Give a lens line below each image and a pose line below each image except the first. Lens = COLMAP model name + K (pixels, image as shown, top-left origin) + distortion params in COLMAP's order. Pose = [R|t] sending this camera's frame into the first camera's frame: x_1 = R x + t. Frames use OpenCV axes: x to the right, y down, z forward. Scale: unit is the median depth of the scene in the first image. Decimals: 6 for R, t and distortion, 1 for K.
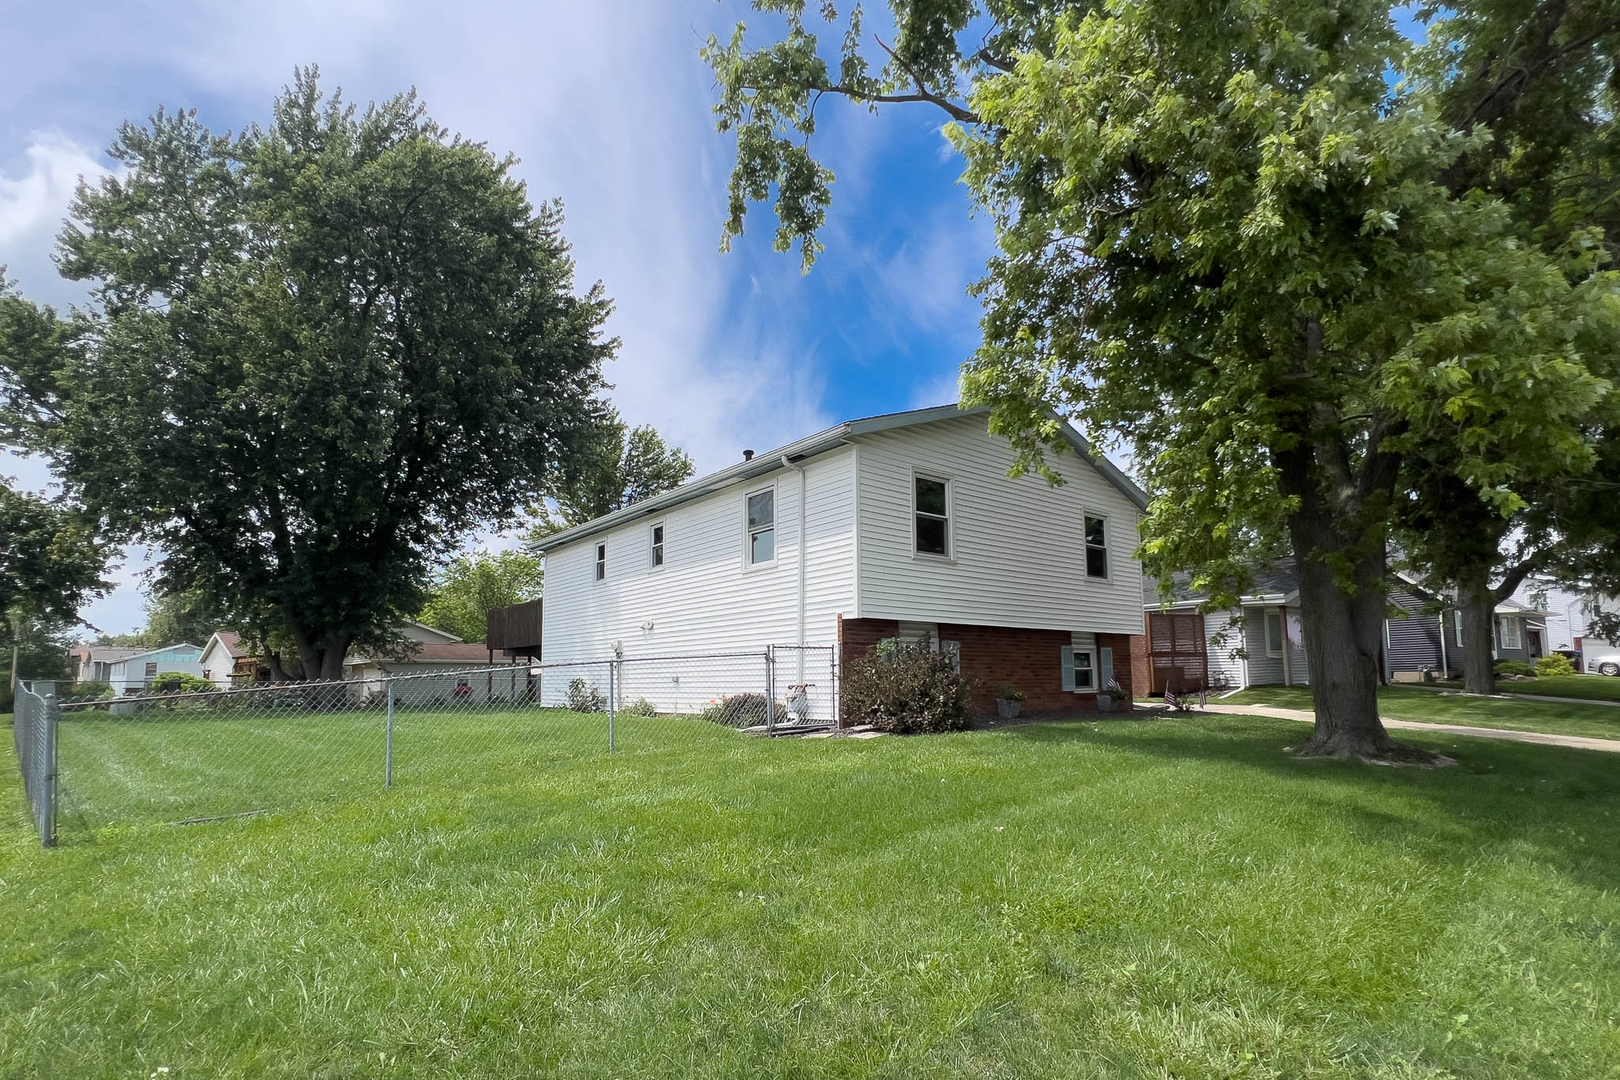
lens RADIAL K [[809.1, 0, 799.5], [0, 809.1, 606.5], [0, 0, 1]] dist [0.004043, 0.001186]
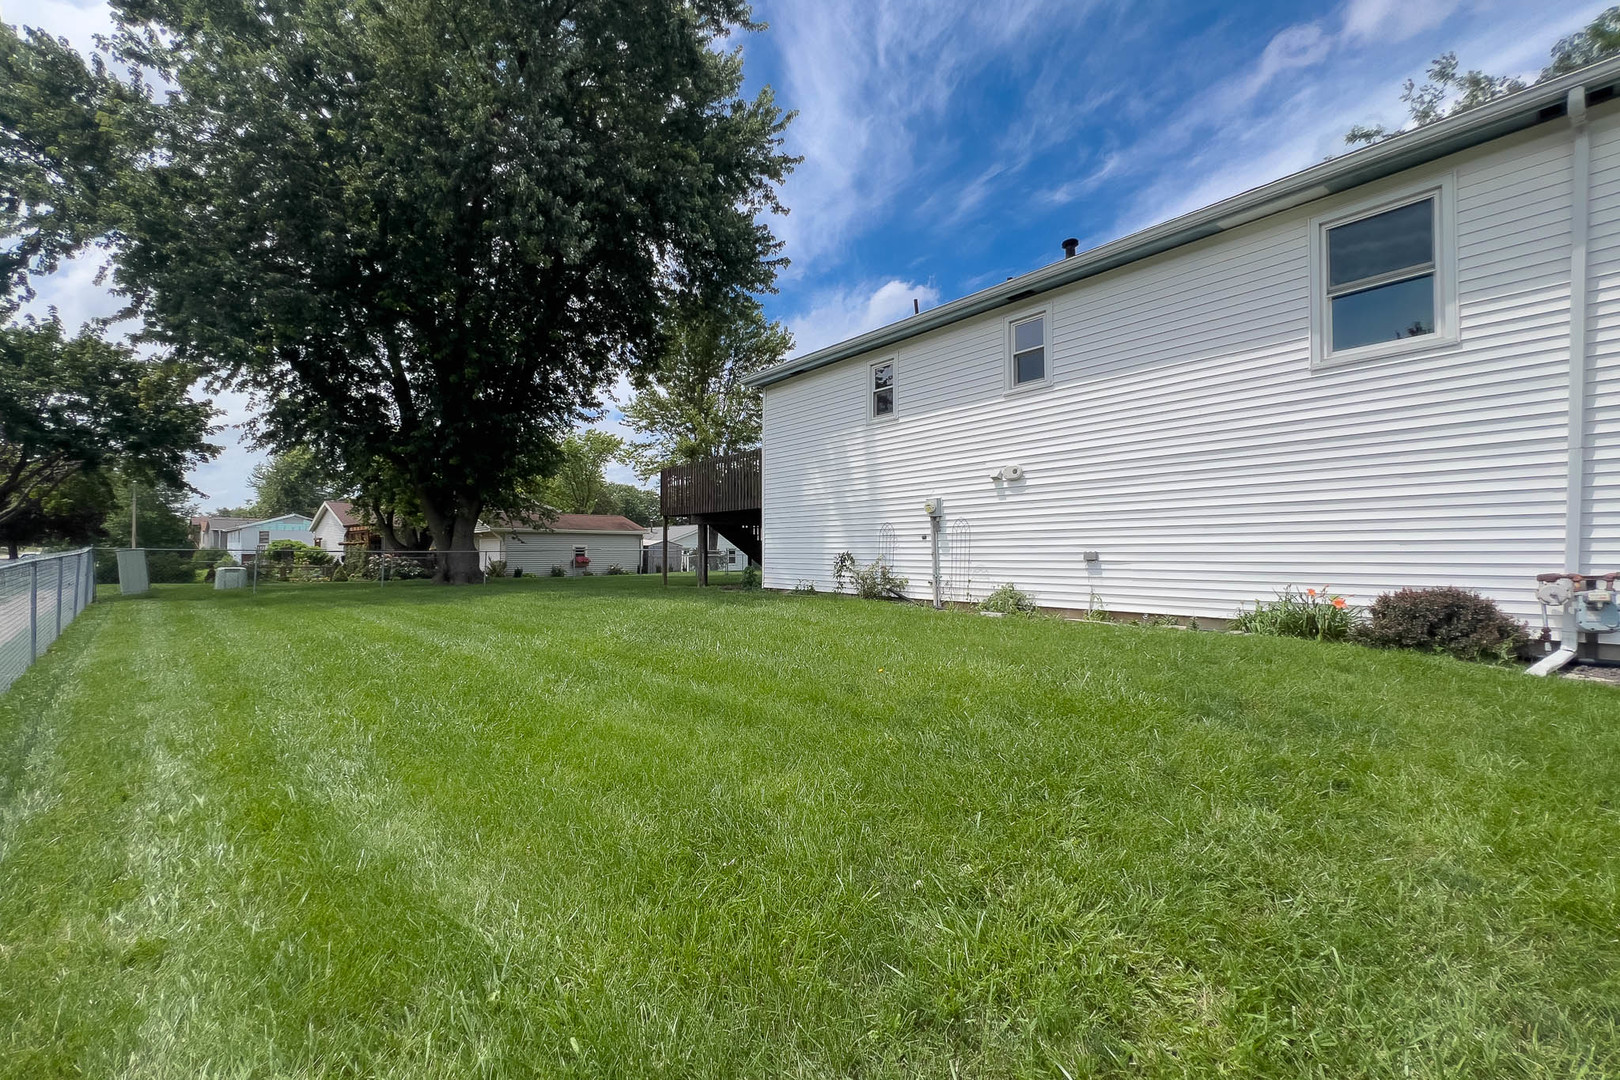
lens RADIAL K [[673.8, 0, 811.8], [0, 673.8, 540.1], [0, 0, 1]] dist [-0.000629, 0.001047]
pose [[0.999925, 0.008078, 0.009243, -0.163326], [-0.008744, 0.997191, 0.074389, 0.017276], [-0.008617, -0.074465, 0.997186, 0.208624]]
